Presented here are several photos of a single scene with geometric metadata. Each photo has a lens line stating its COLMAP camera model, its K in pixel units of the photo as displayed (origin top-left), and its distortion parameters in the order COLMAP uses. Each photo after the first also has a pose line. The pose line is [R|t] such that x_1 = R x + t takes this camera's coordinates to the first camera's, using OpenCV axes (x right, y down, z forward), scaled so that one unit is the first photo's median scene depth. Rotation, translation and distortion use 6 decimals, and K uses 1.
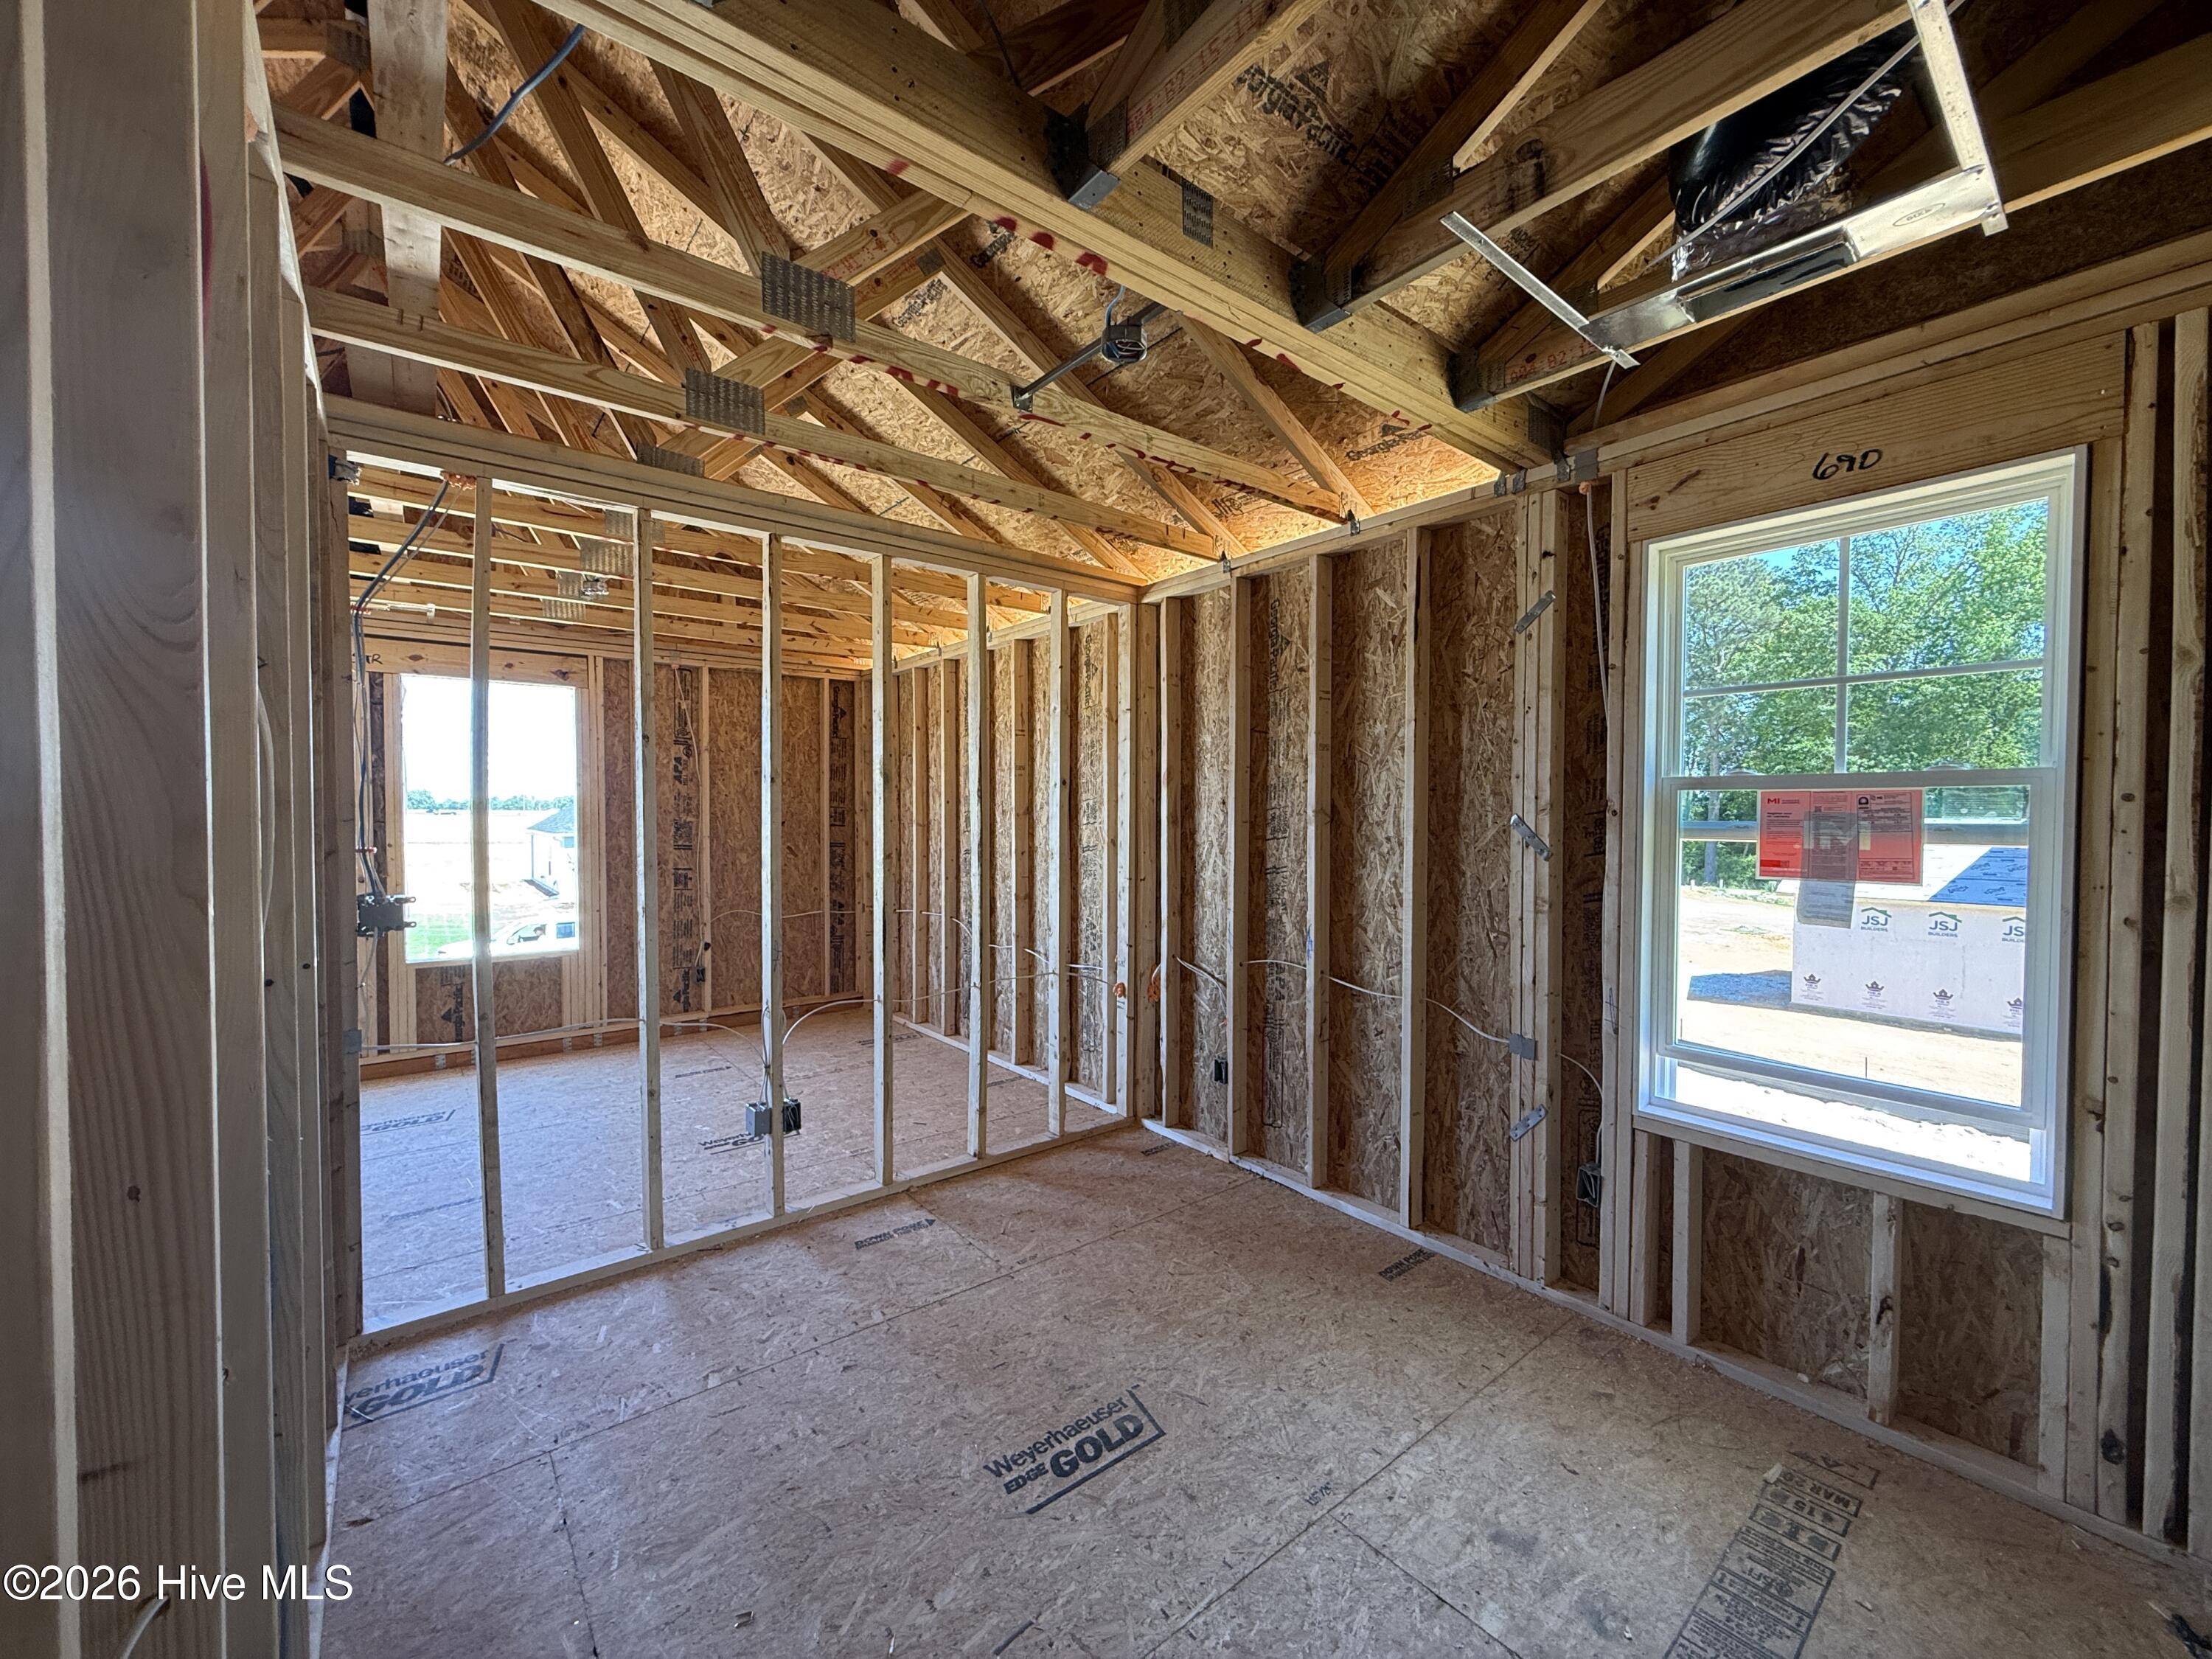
lens RADIAL K [[879.1, 0, 1101.8], [0, 879.1, 833.9], [0, 0, 1]] dist [-0.001995, 0.000072]
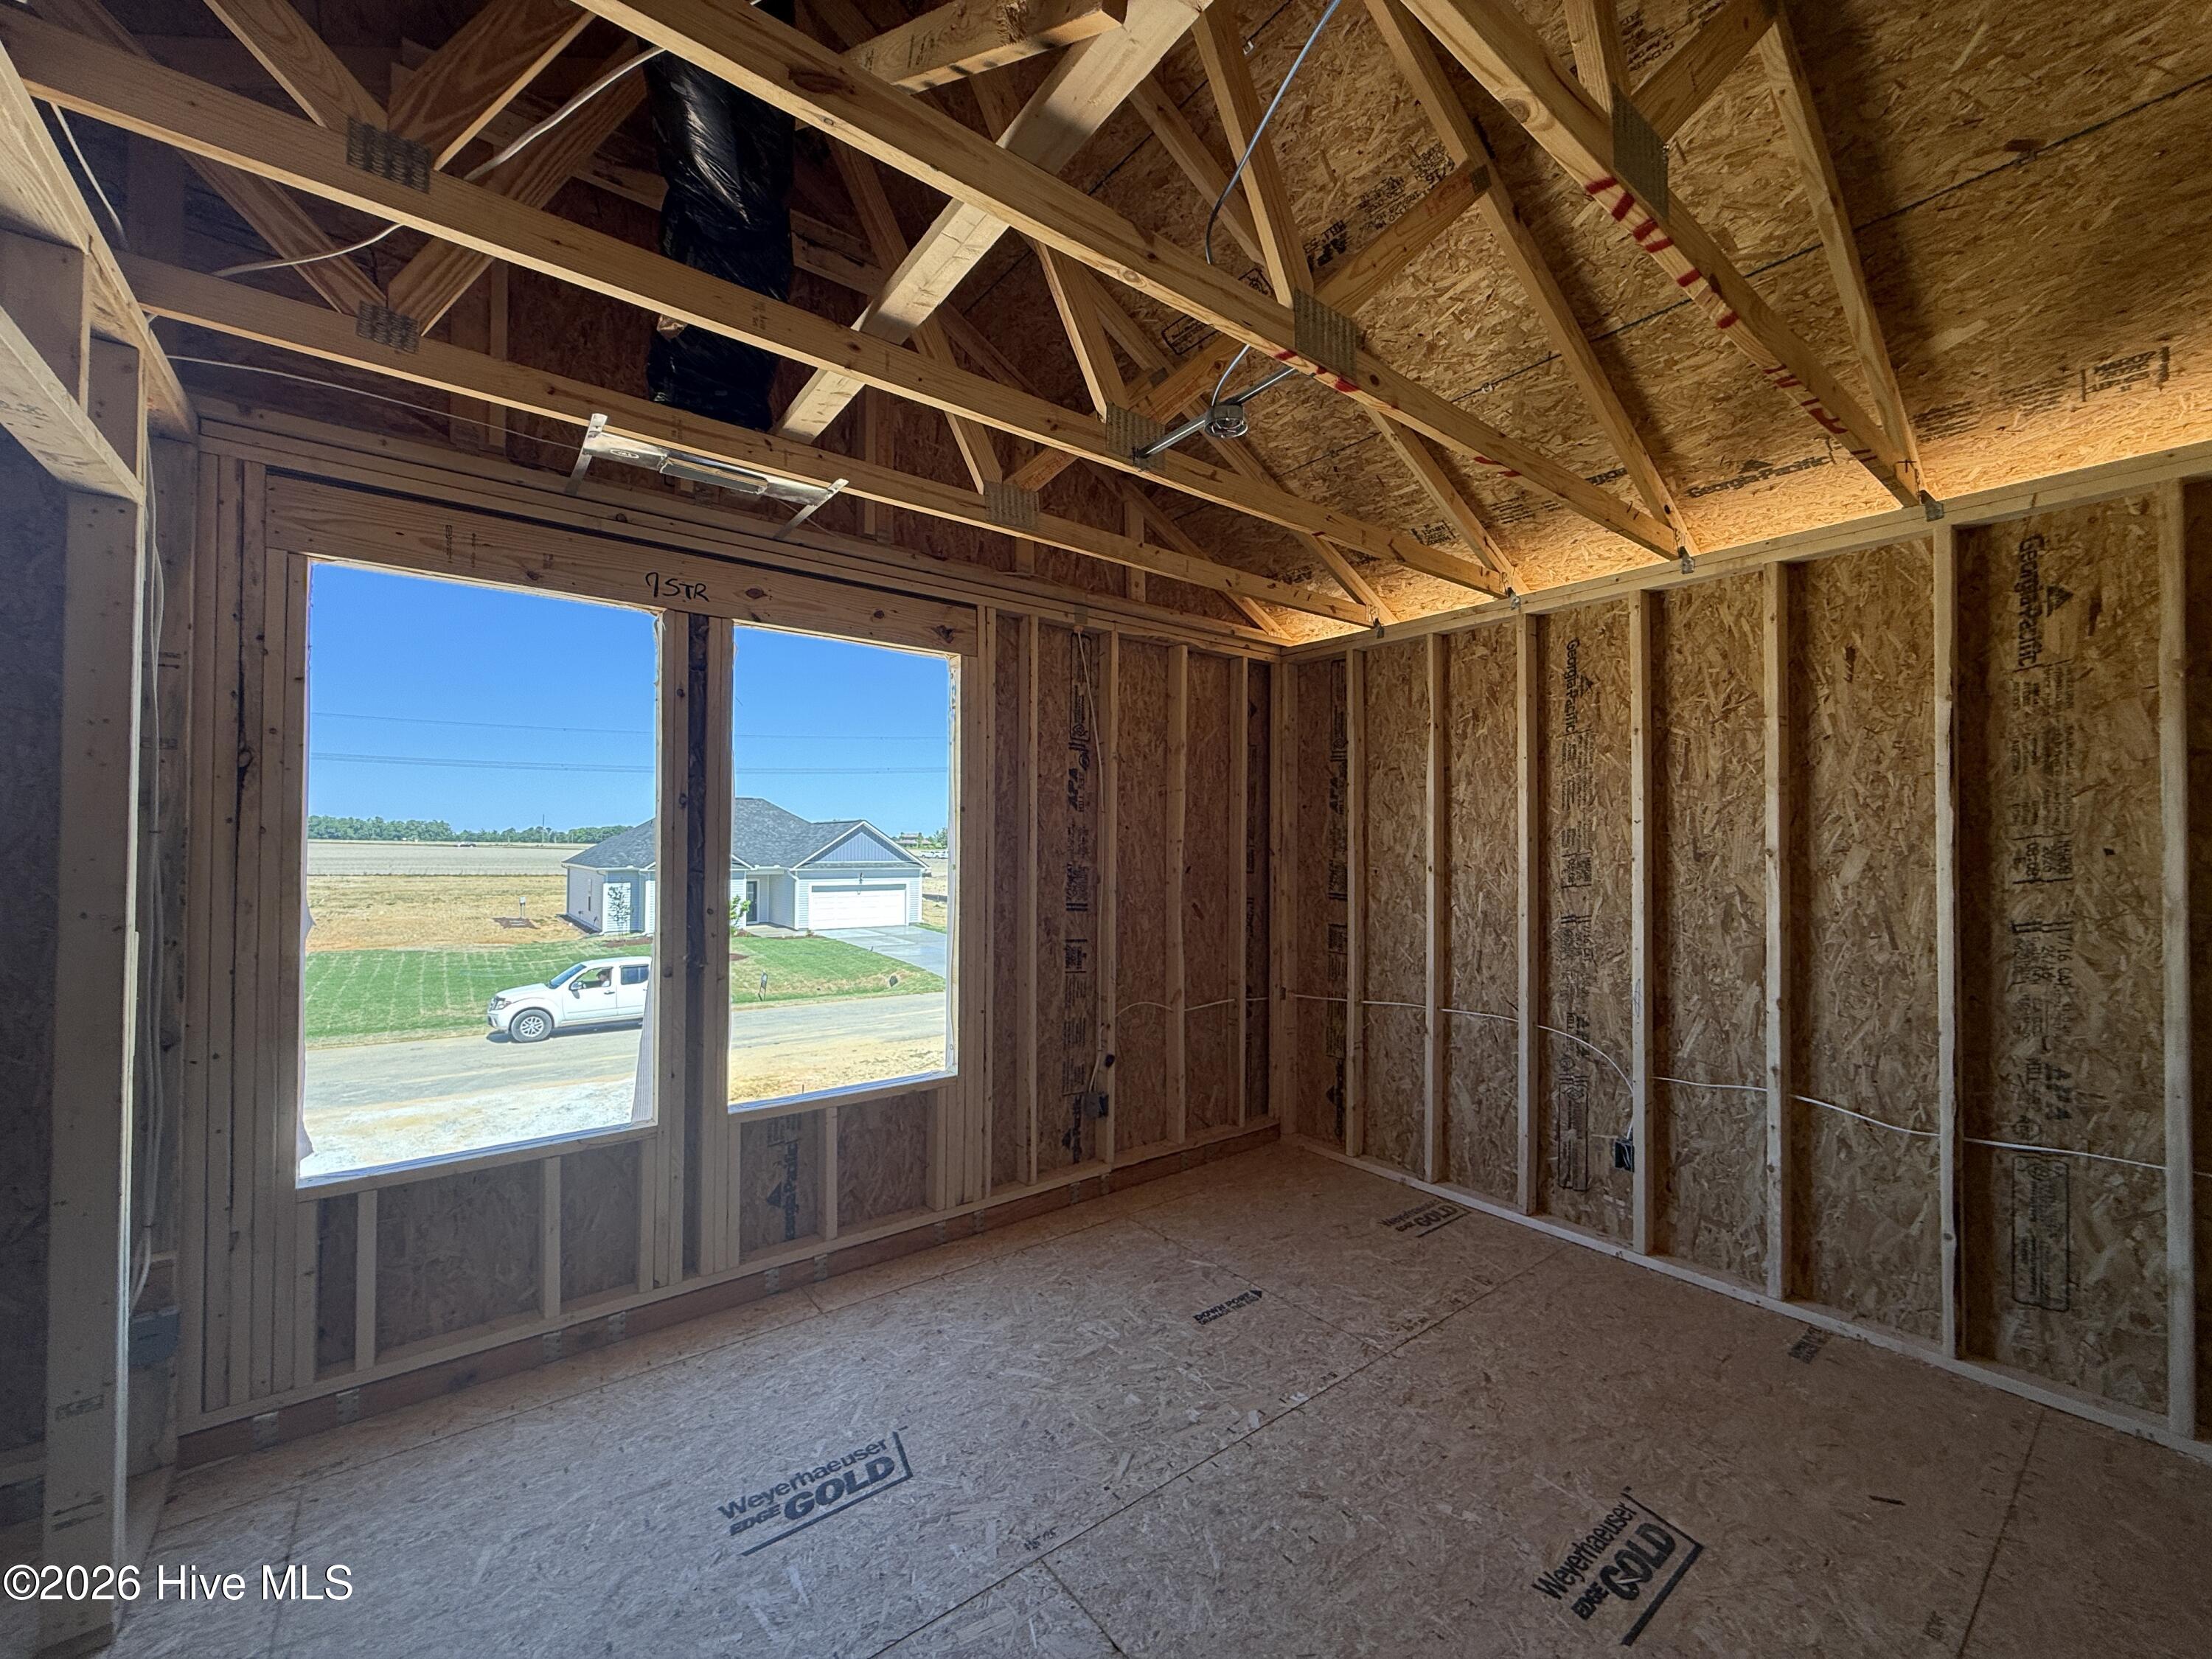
lens RADIAL K [[879.1, 0, 1102.9], [0, 879.1, 834.9], [0, 0, 1]] dist [-0.001995, 0.000072]
pose [[0.999884, 0.003147, -0.014911, -0.450884], [-0.003727, 0.999232, -0.039012, -0.012949], [0.014777, 0.039063, 0.999127, 0.350367]]
